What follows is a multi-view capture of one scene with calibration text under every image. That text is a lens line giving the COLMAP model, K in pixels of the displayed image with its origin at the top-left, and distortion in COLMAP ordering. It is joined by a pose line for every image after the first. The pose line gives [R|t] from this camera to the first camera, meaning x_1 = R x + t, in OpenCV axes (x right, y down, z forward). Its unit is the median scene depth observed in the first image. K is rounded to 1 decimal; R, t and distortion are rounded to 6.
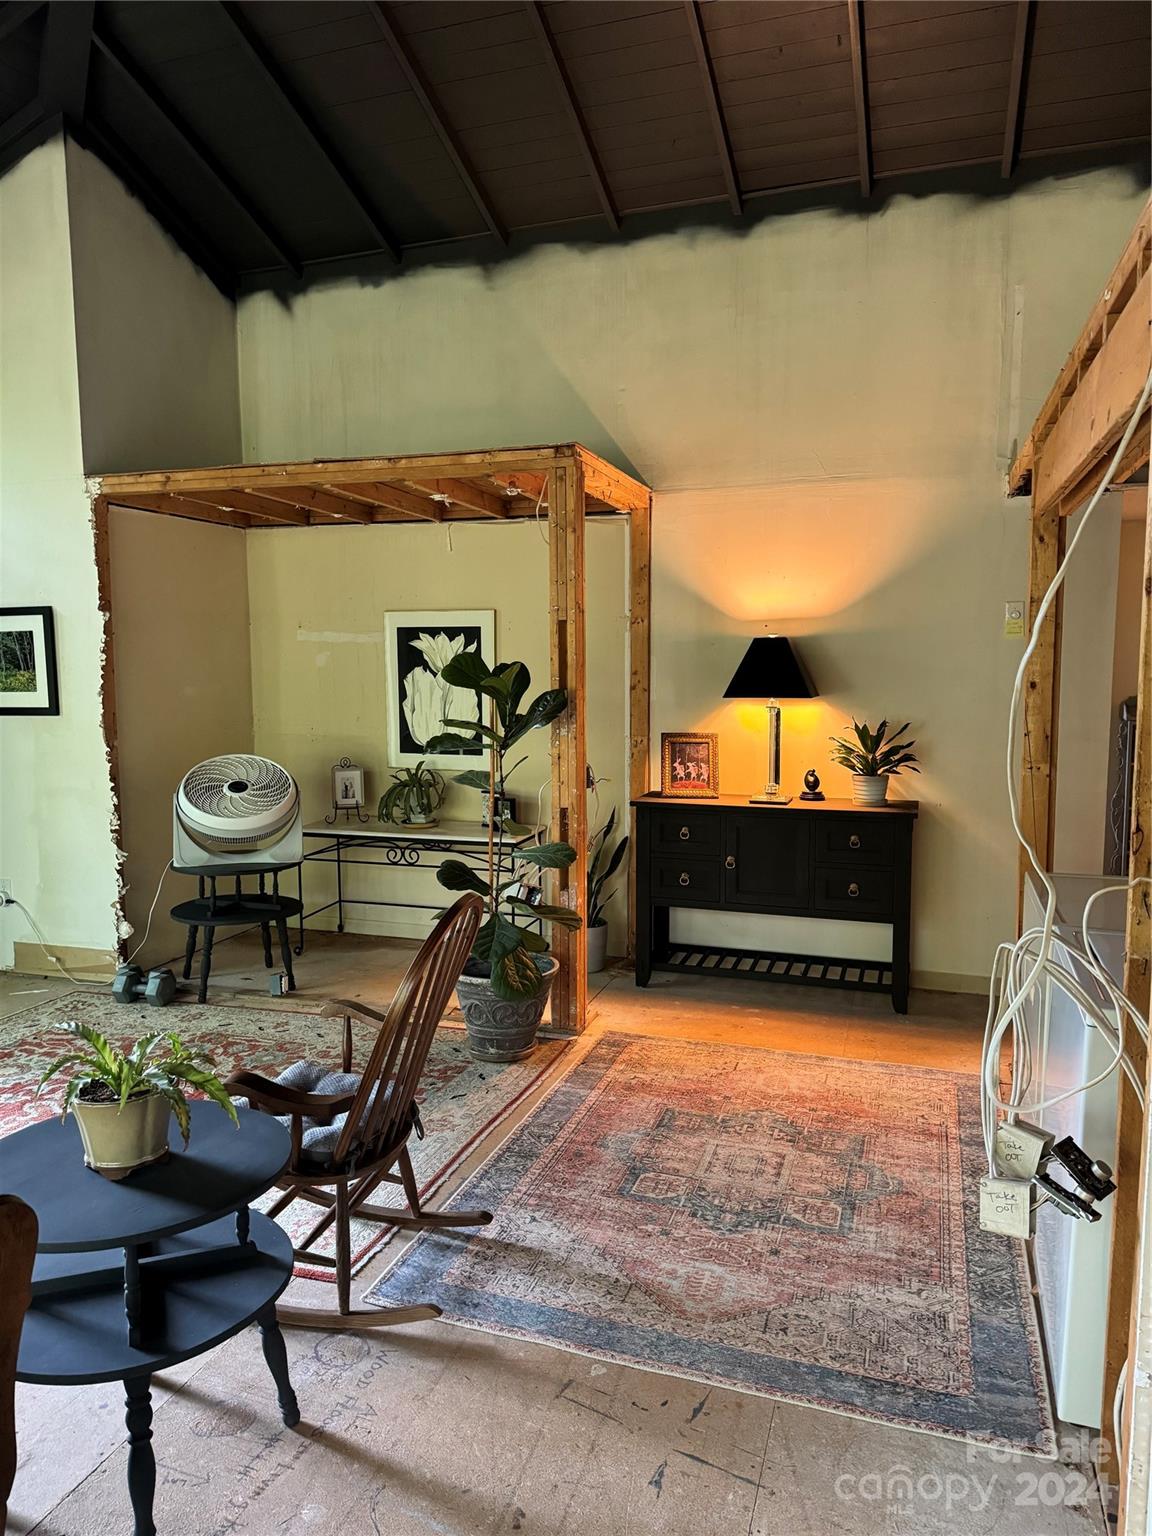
lens RADIAL K [[1059.4, 0, 572.8], [0, 1059.4, 766.7], [0, 0, 1]] dist [0.058165, -0.080696]
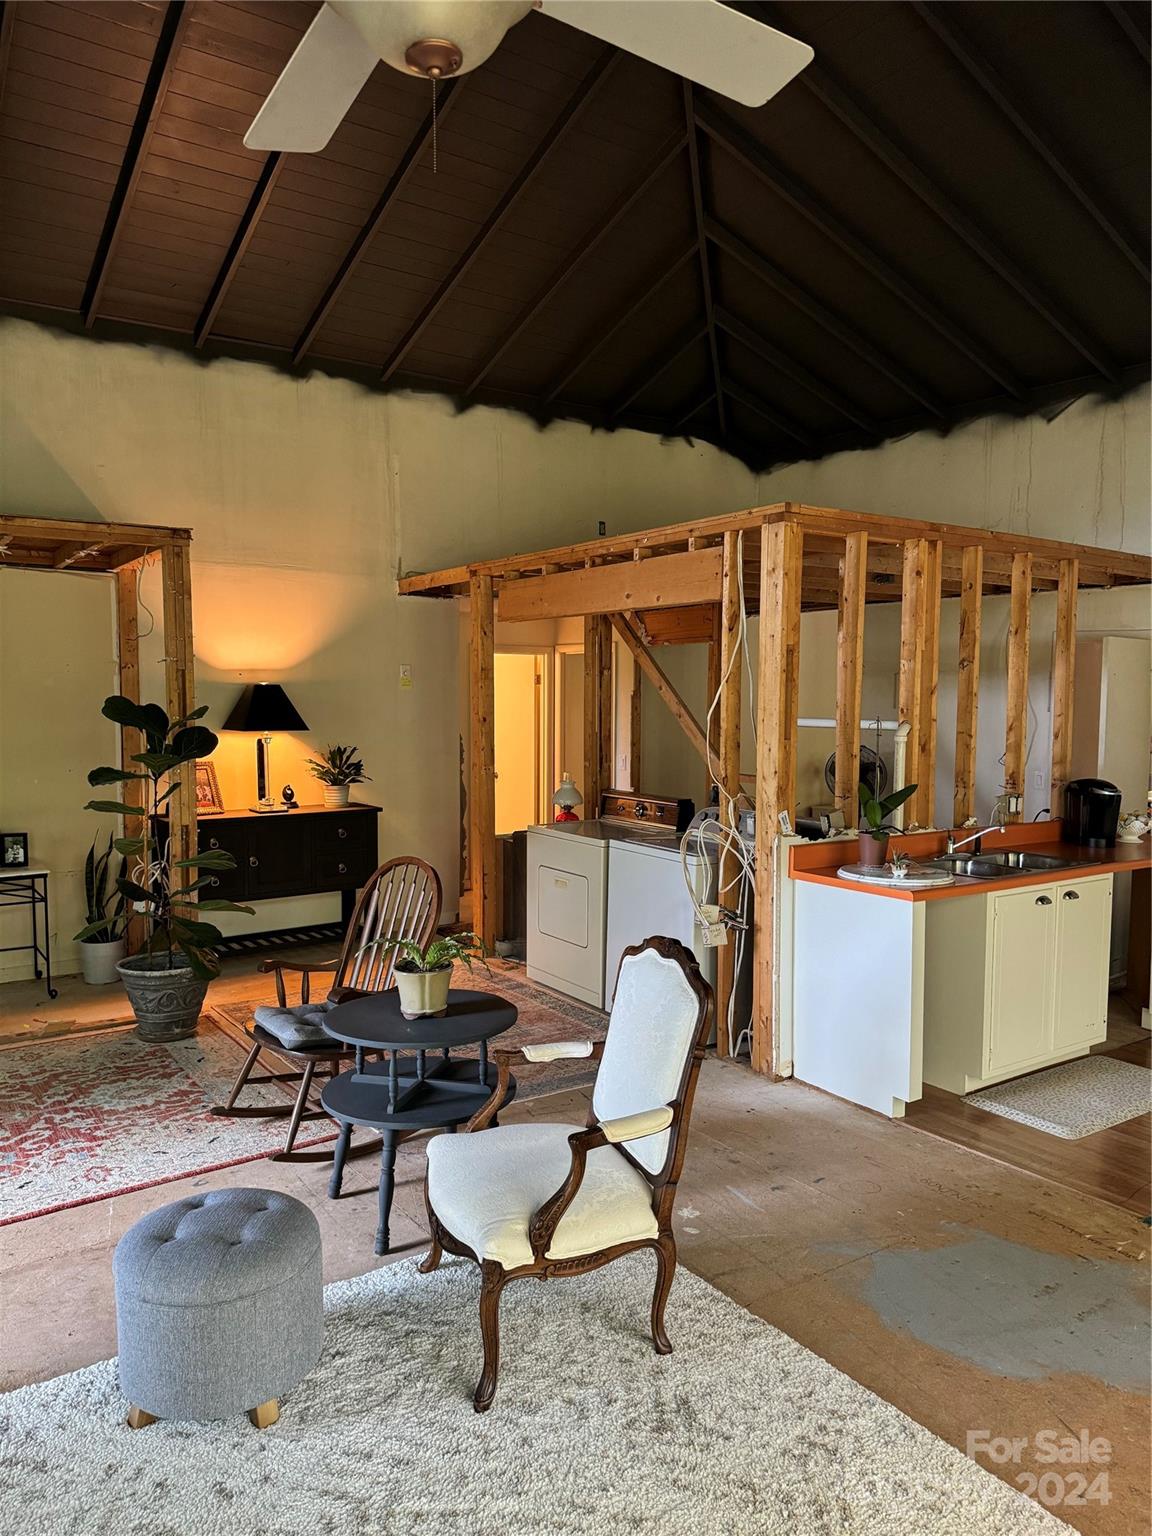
lens RADIAL K [[1059.4, 0, 572.9], [0, 1059.4, 777.2], [0, 0, 1]] dist [0.058165, -0.080696]
pose [[0.610219, -0.054708, 0.790341, -0.603269], [0.073049, 0.997248, 0.012629, 0.001975], [-0.788858, 0.050027, 0.612536, -0.088936]]
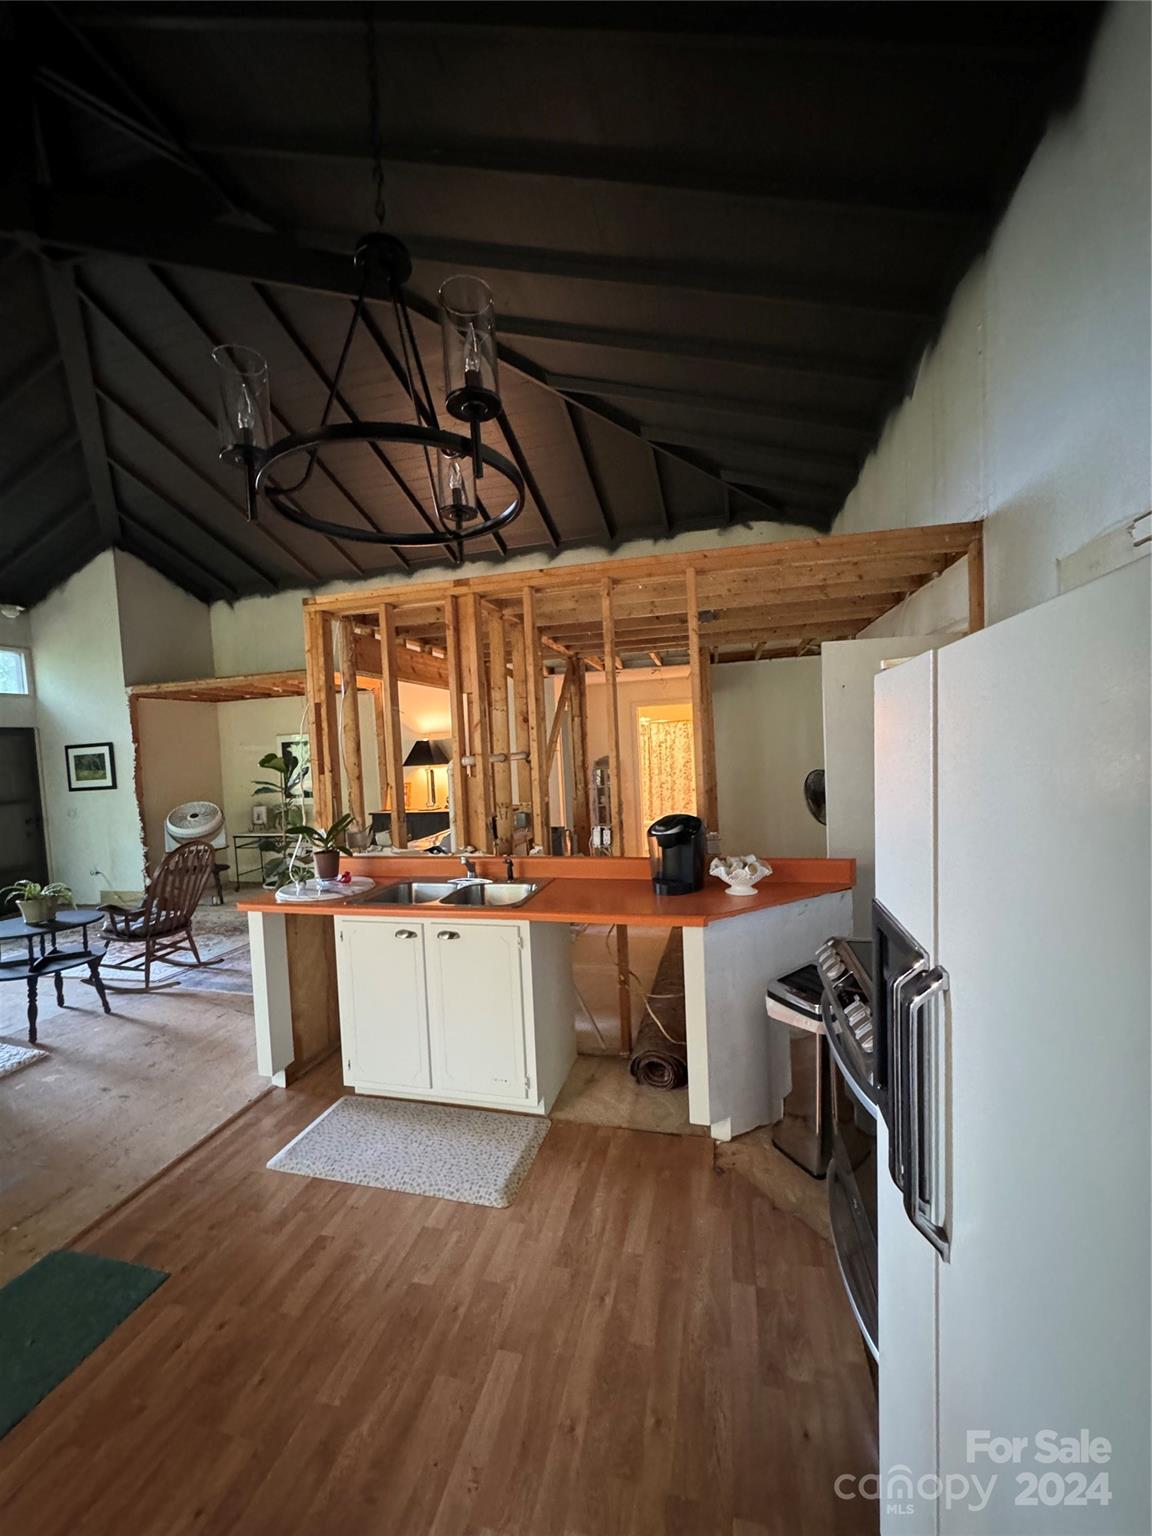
lens RADIAL K [[608.8, 0, 578.0], [0, 608.8, 761.7], [0, 0, 1]] dist [-0.005002, 0.000675]
pose [[0.996527, -0.049500, 0.066953, 0.431316], [0.054358, 0.995865, -0.072792, 0.043523], [-0.063073, 0.076178, 0.995097, -0.373327]]
